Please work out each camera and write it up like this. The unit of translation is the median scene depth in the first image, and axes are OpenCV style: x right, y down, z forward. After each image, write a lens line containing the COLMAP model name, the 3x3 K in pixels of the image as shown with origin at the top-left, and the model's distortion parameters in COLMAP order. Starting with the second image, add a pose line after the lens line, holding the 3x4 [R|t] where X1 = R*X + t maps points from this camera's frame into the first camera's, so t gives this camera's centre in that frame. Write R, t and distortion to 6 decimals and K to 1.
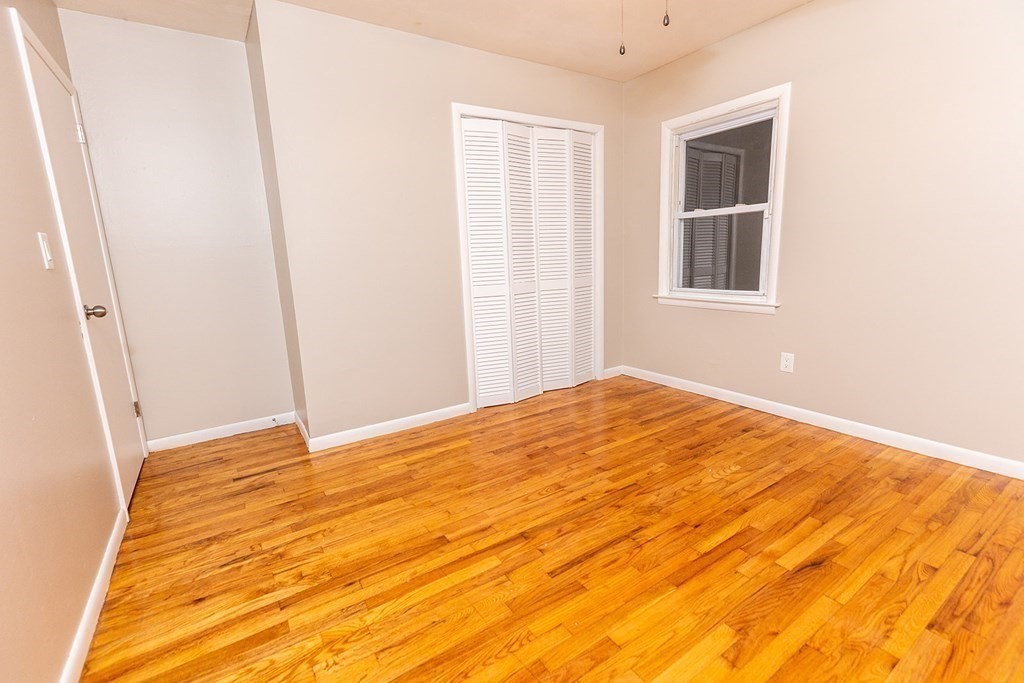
lens RADIAL K [[457.8, 0, 511.8], [0, 457.8, 339.3], [0, 0, 1]] dist [0.002925, -0.000466]
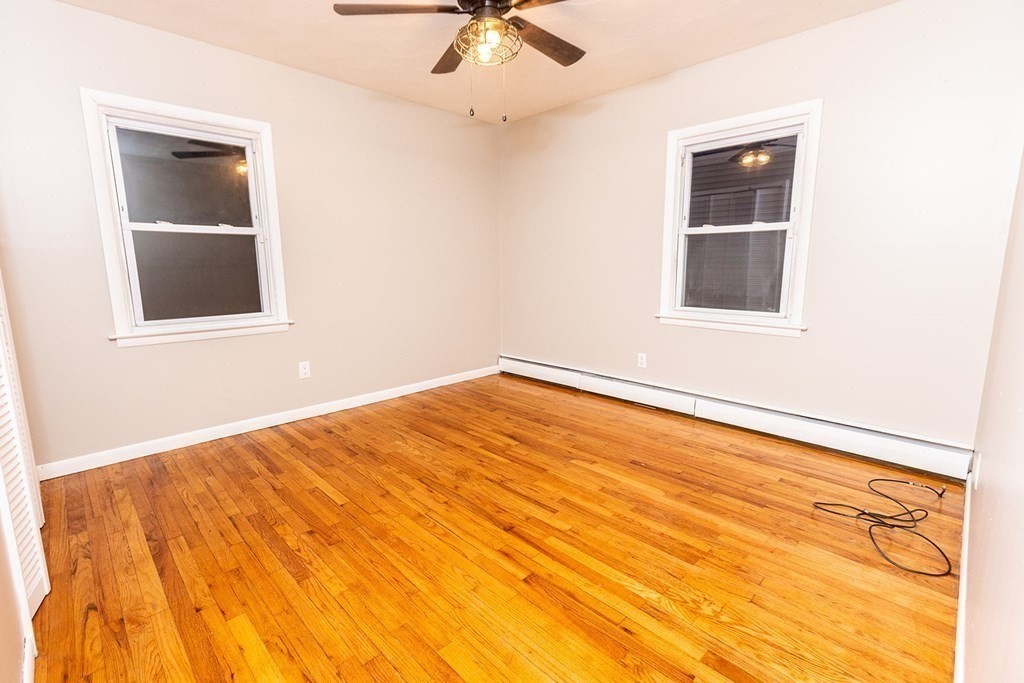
lens RADIAL K [[459.9, 0, 510.2], [0, 459.9, 337.8], [0, 0, 1]] dist [0.000639, -0.000282]
pose [[-0.200028, -0.117050, 0.972774, -0.749523], [0.196872, 0.967788, 0.156932, -0.130671], [-0.959807, 0.222903, -0.170541, 0.843989]]
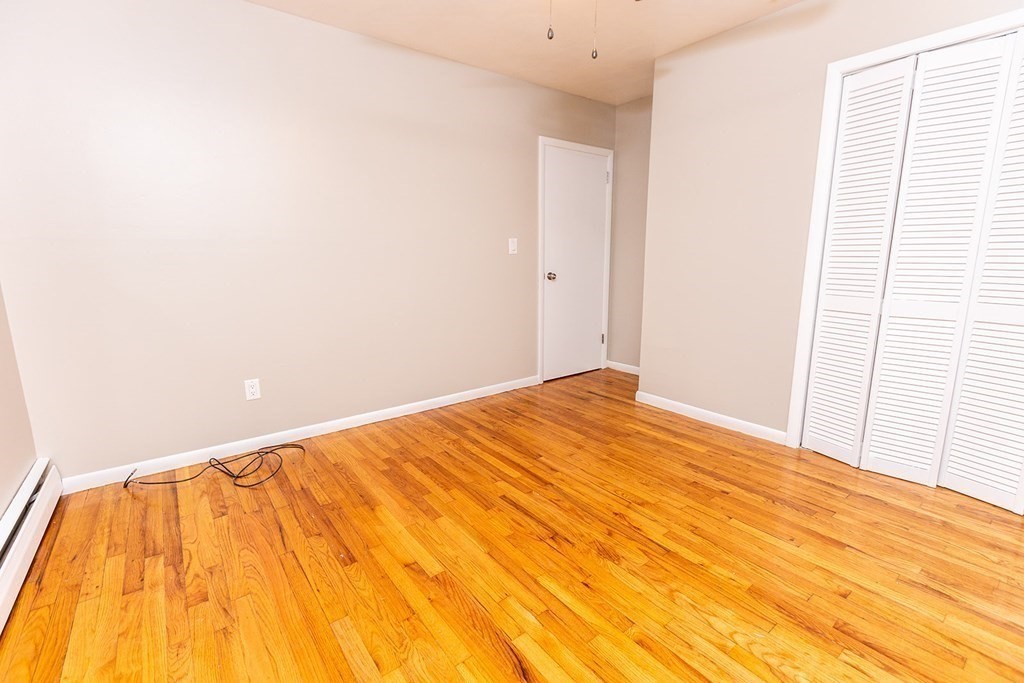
lens RADIAL K [[457.8, 0, 511.8], [0, 457.8, 339.3], [0, 0, 1]] dist [0.002925, -0.000466]
pose [[0.077353, 0.219760, -0.972482, 0.880740], [-0.183815, 0.961827, 0.202731, -0.139108], [0.979912, 0.163075, 0.114795, 0.545958]]
